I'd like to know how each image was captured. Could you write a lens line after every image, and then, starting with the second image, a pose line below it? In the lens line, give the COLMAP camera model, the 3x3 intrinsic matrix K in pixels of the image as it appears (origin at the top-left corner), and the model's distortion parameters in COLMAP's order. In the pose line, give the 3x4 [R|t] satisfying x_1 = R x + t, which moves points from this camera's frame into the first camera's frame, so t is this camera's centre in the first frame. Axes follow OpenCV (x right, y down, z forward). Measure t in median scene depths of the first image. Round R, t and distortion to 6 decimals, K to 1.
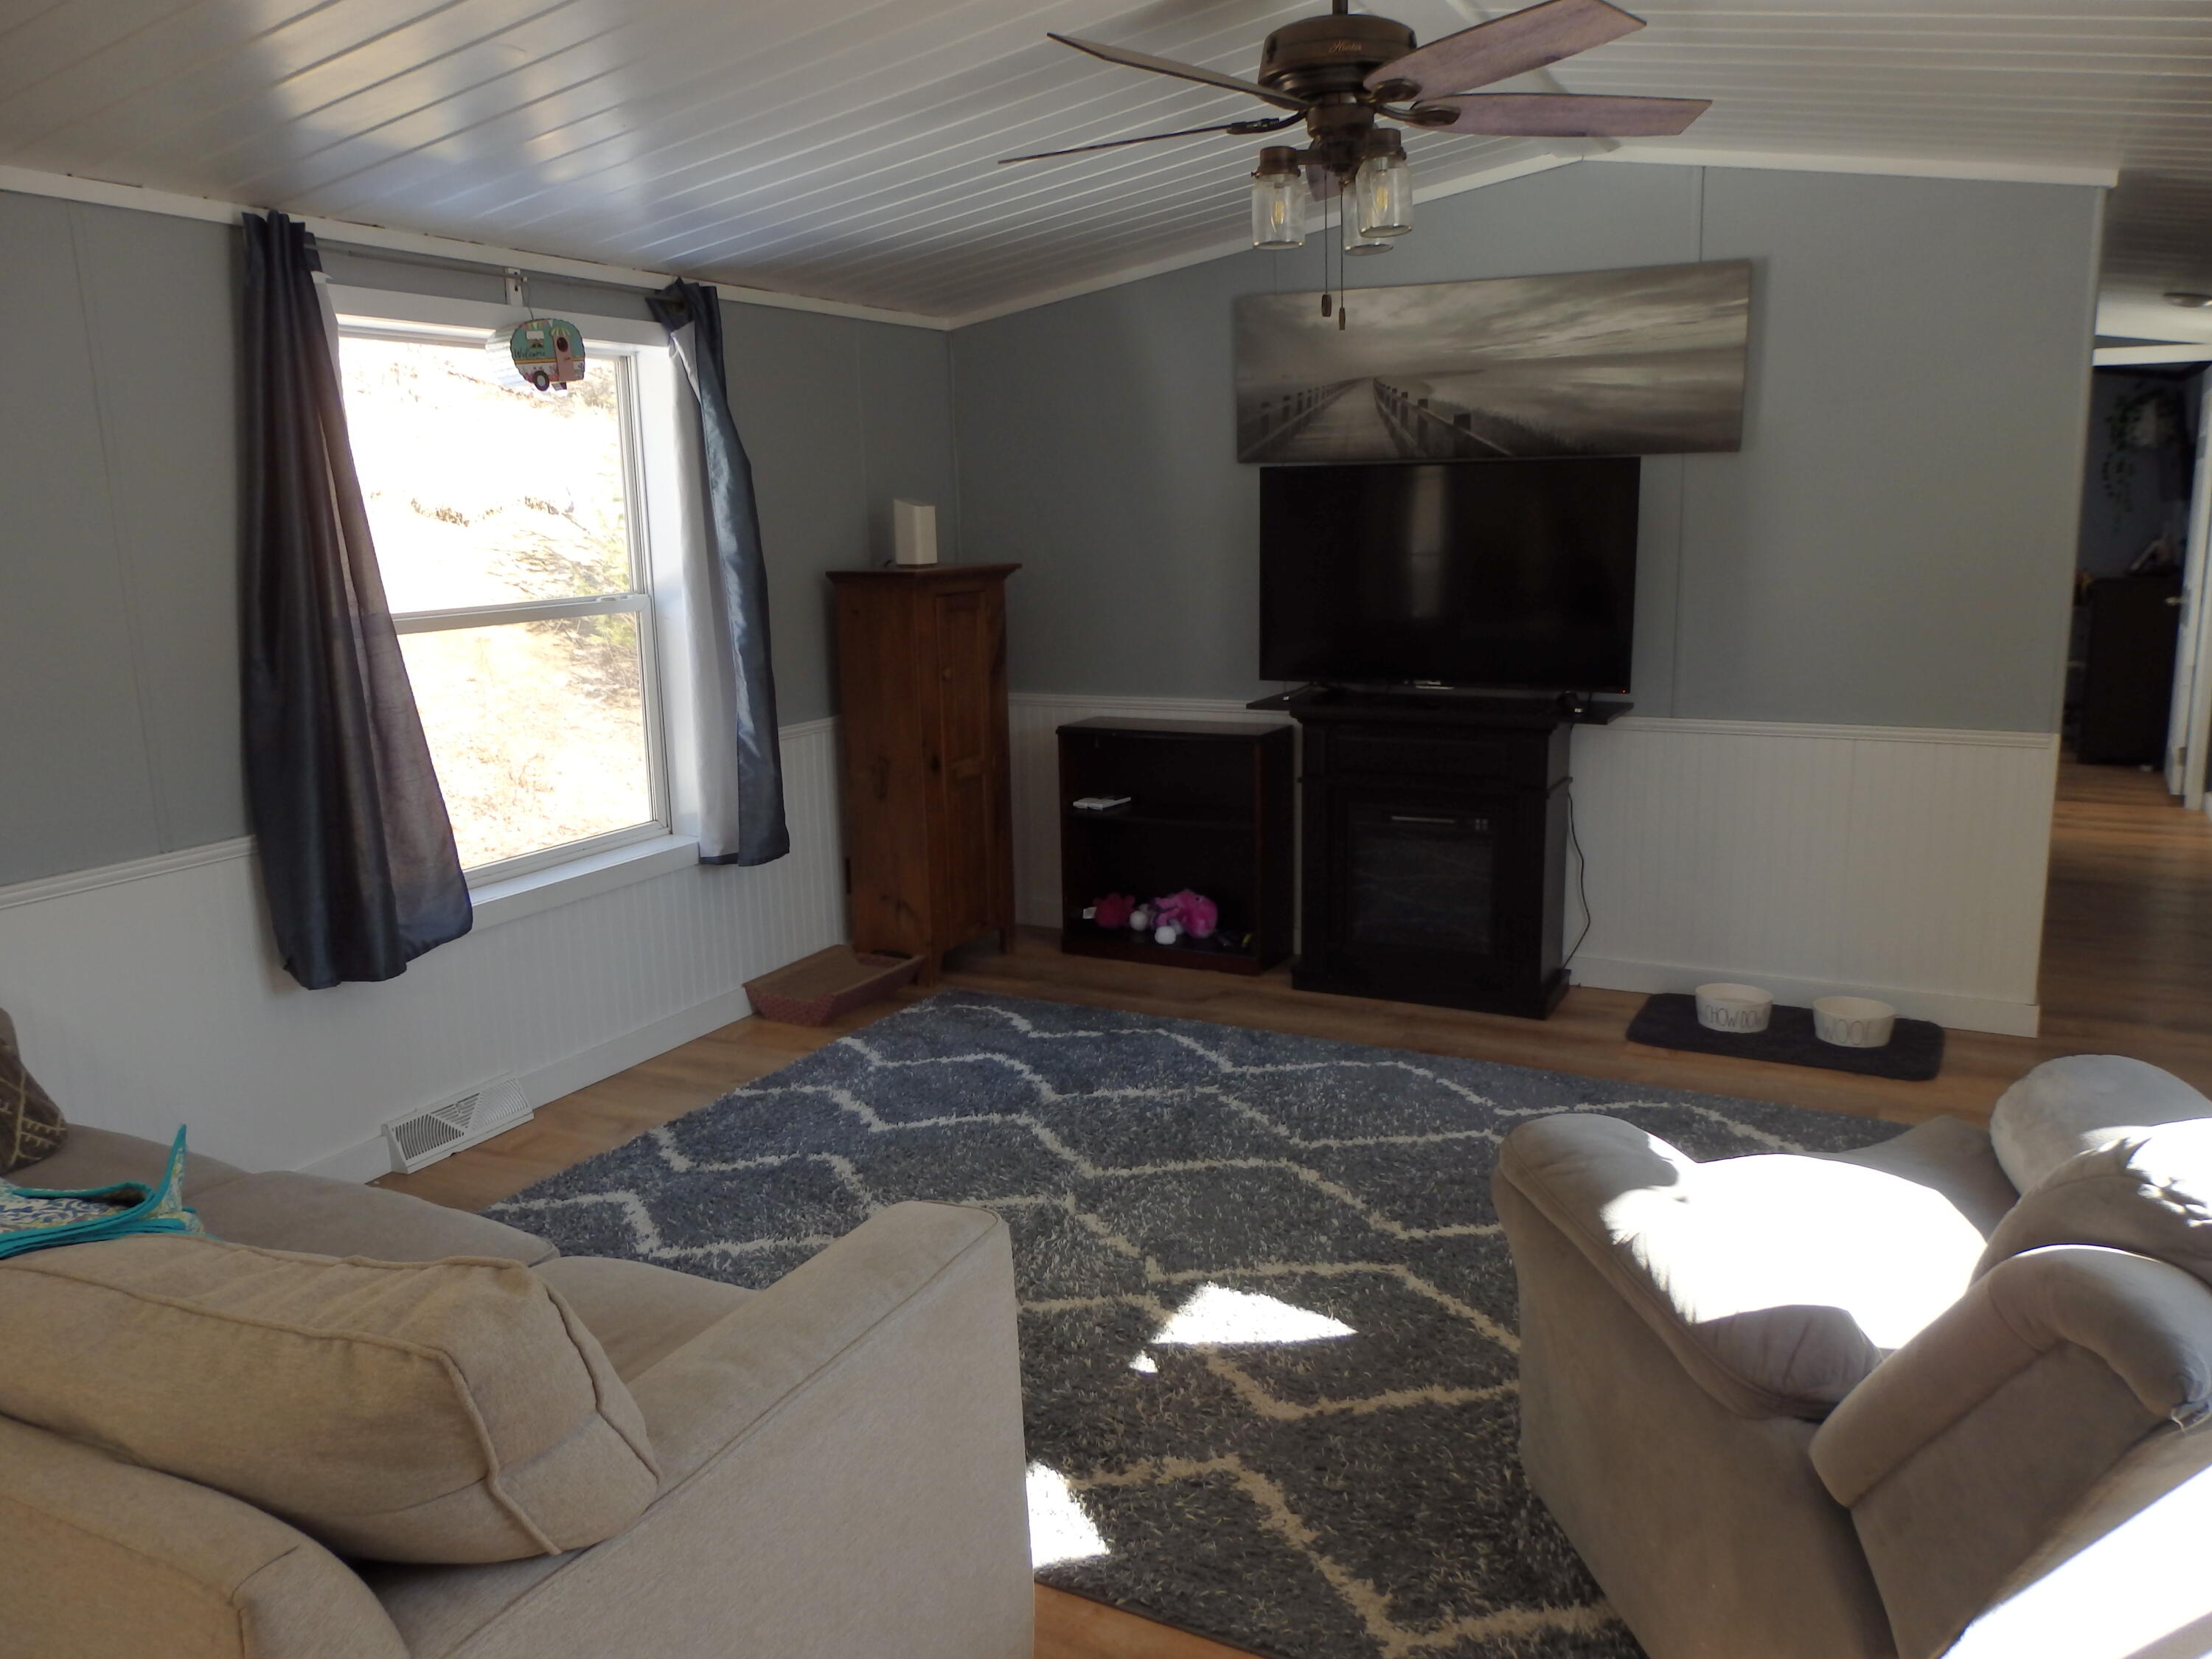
lens RADIAL K [[1638.8, 0, 1120.5], [0, 1638.8, 826.6], [0, 0, 1]] dist [-0.000219, 0.002730]
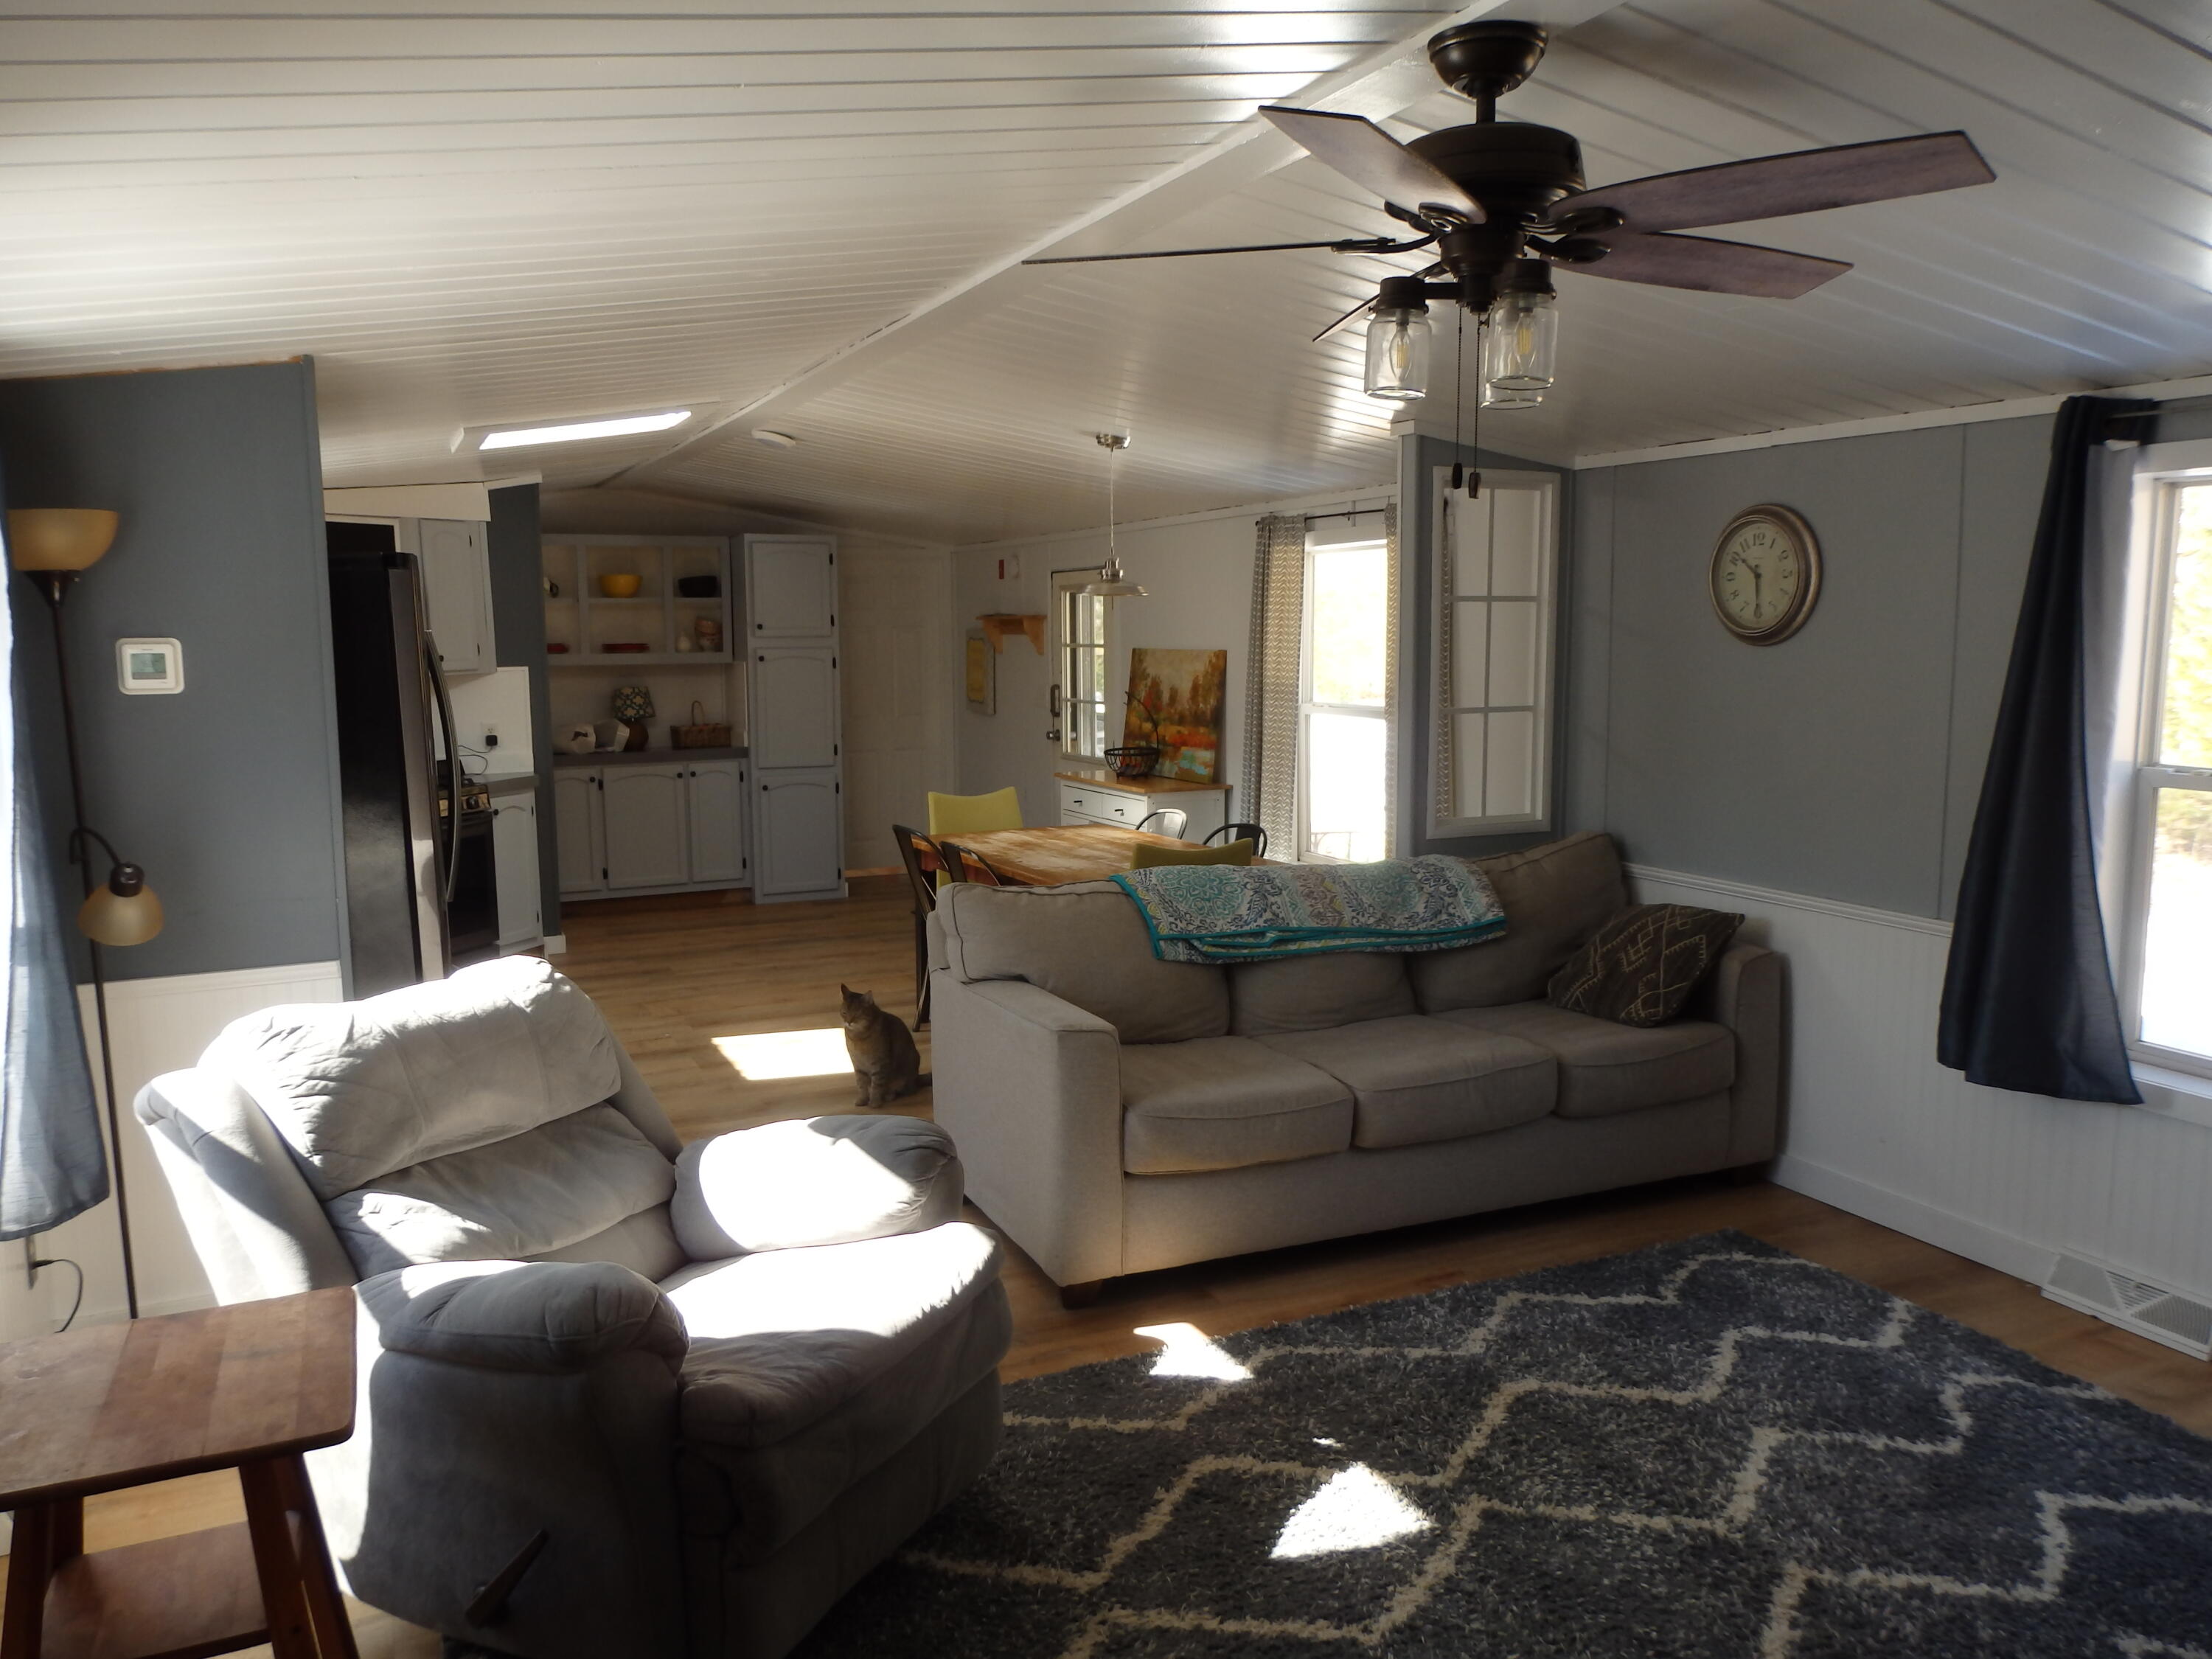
lens RADIAL K [[1638.8, 0, 1120.5], [0, 1638.8, 826.6], [0, 0, 1]] dist [-0.000219, 0.002730]
pose [[-0.609369, 0.128580, -0.782392, 0.641204], [-0.137450, 0.954692, 0.263950, -0.243819], [0.780882, 0.268383, -0.564087, 0.969136]]
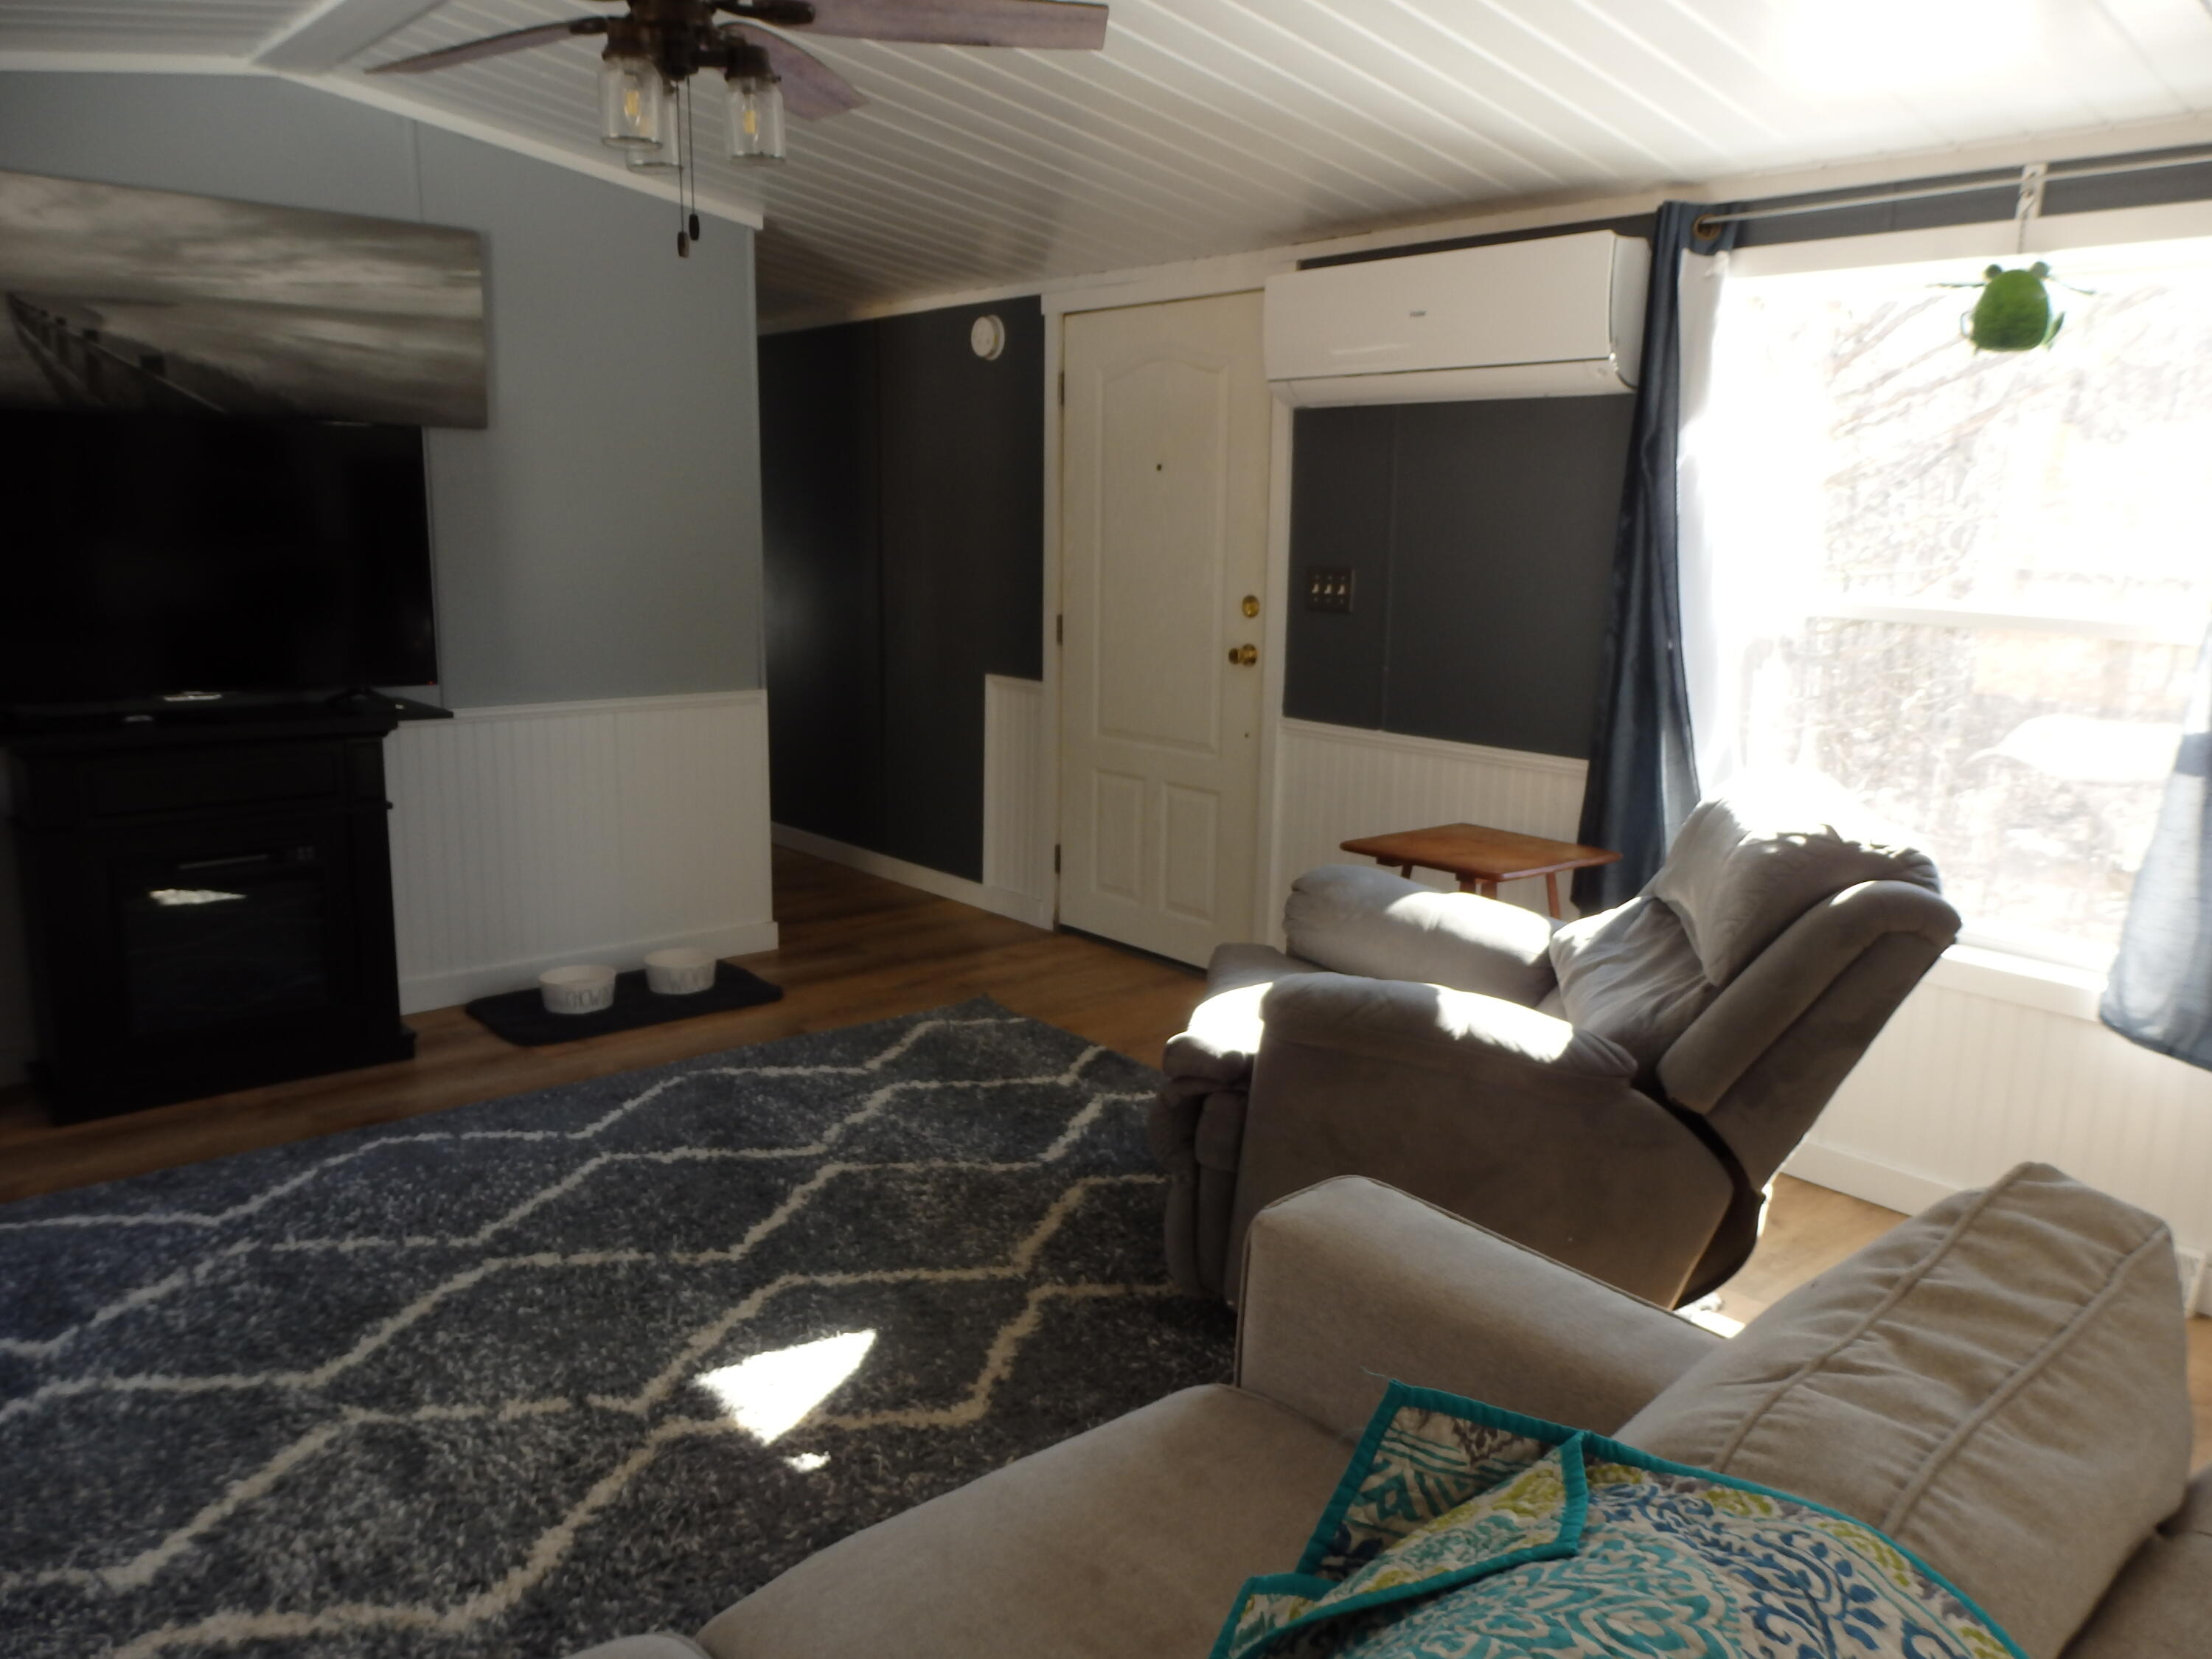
lens RADIAL K [[1638.8, 0, 1120.5], [0, 1638.8, 826.6], [0, 0, 1]] dist [-0.000219, 0.002730]
pose [[0.376787, -0.149083, 0.914224, -0.447856], [0.153904, 0.983321, 0.096921, -0.036831], [-0.913425, 0.104184, 0.393447, 0.330719]]
